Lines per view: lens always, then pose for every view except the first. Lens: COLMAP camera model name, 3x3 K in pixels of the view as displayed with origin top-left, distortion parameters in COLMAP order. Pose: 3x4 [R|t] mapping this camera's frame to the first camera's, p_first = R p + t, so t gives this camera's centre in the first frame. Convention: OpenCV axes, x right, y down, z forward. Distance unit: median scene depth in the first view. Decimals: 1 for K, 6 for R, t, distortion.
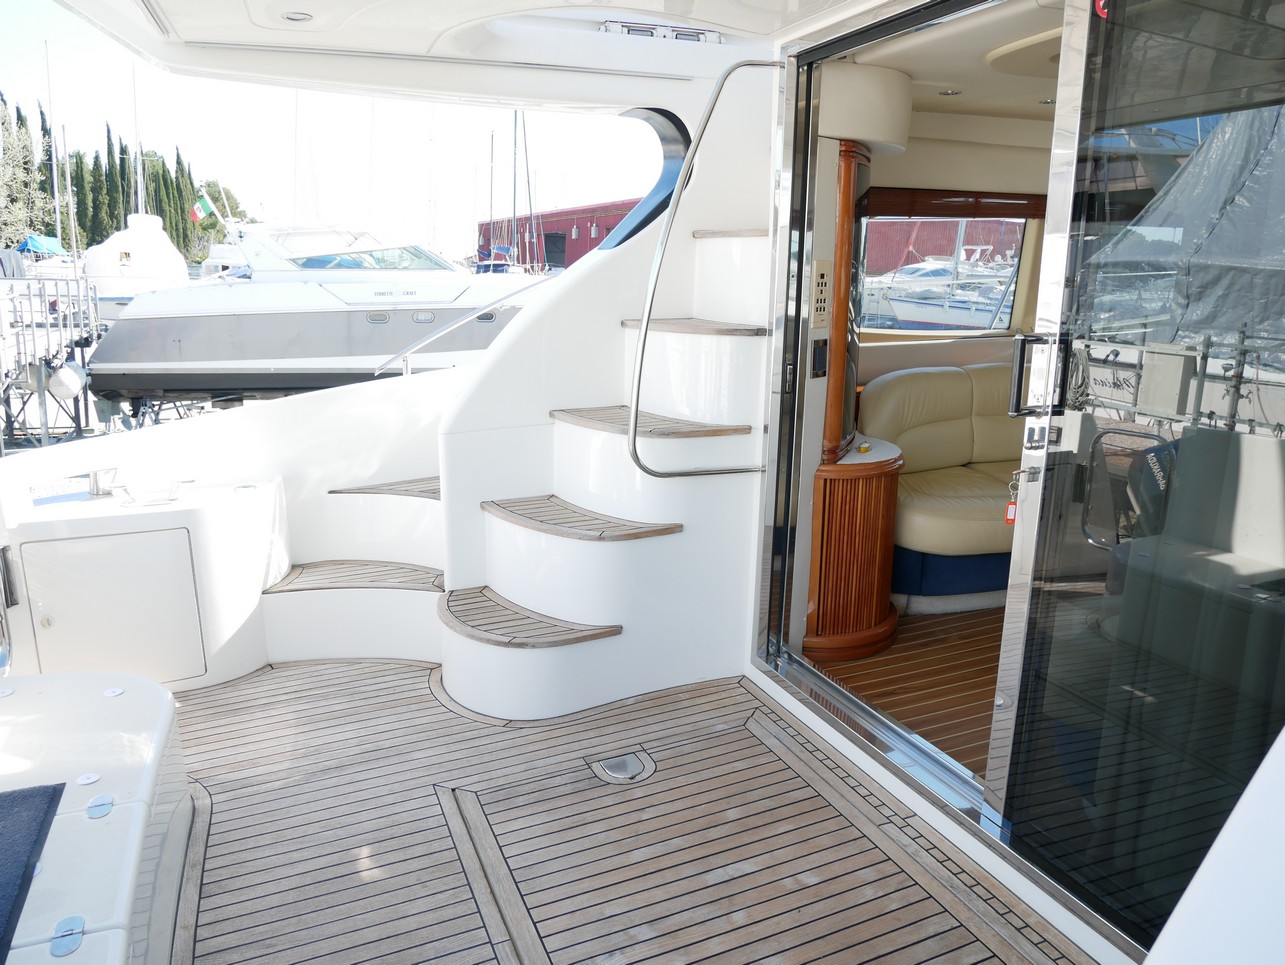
lens RADIAL K [[924.4, 0, 647.0], [0, 924.4, 482.1], [0, 0, 1]] dist [-0.072467, 0.027611]
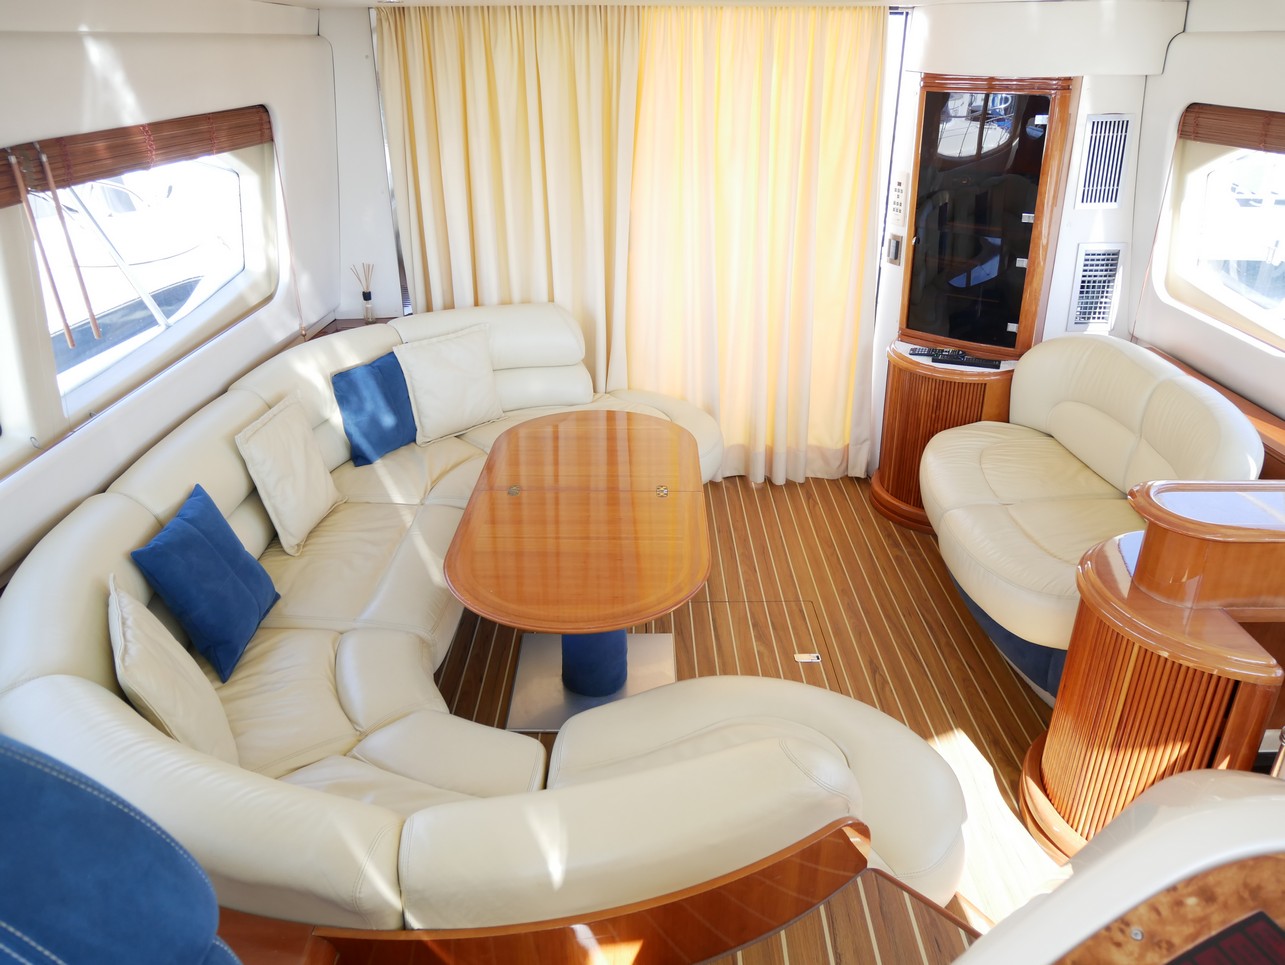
lens RADIAL K [[924.4, 0, 645.4], [0, 924.4, 480.5], [0, 0, 1]] dist [-0.072467, 0.027611]
pose [[-0.386913, 0.403781, -0.829011, 1.617983], [-0.203906, 0.839311, 0.503964, -0.469705], [0.899289, 0.364031, -0.242407, 1.208471]]
